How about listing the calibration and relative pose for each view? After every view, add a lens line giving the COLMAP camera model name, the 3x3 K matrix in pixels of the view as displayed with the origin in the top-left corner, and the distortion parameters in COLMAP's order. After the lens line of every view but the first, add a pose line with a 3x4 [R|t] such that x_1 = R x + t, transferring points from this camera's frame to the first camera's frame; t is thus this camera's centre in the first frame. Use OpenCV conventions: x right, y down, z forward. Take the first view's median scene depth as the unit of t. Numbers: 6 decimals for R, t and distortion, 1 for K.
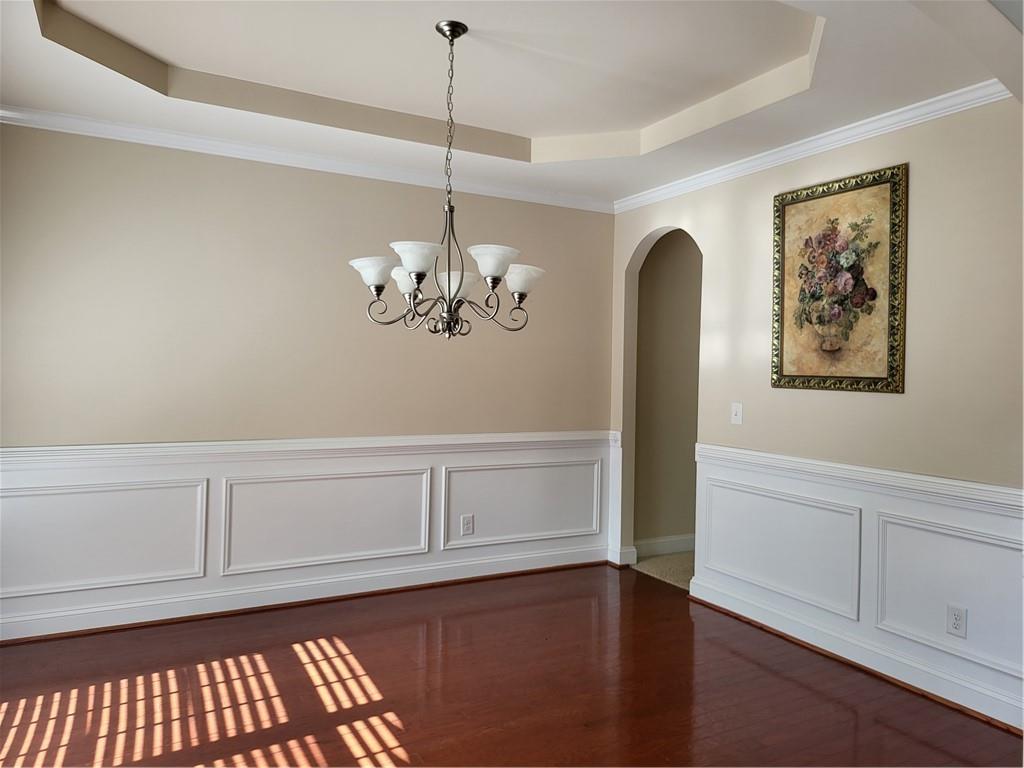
lens RADIAL K [[711.5, 0, 526.8], [0, 711.5, 355.3], [0, 0, 1]] dist [0.044445, -0.045256]
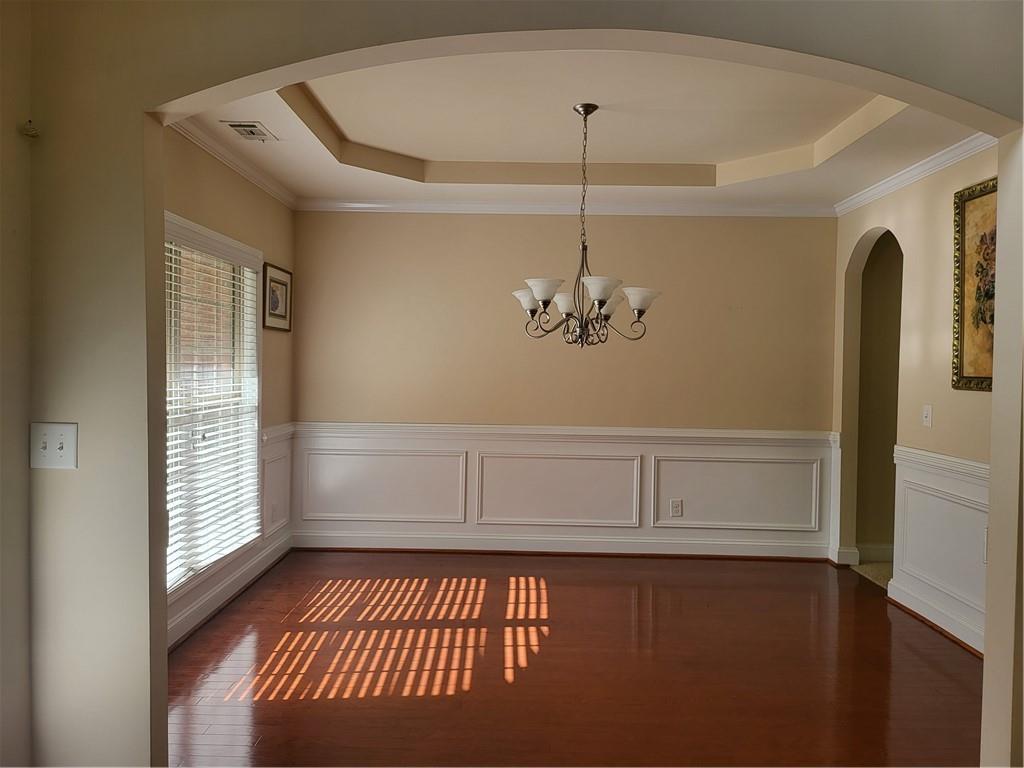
lens RADIAL K [[711.5, 0, 526.8], [0, 711.5, 355.3], [0, 0, 1]] dist [0.044445, -0.045256]
pose [[0.880200, -0.012351, -0.474442, 0.298842], [0.010733, 0.999924, -0.006119, -0.001526], [0.474481, 0.000293, 0.880266, -0.139282]]
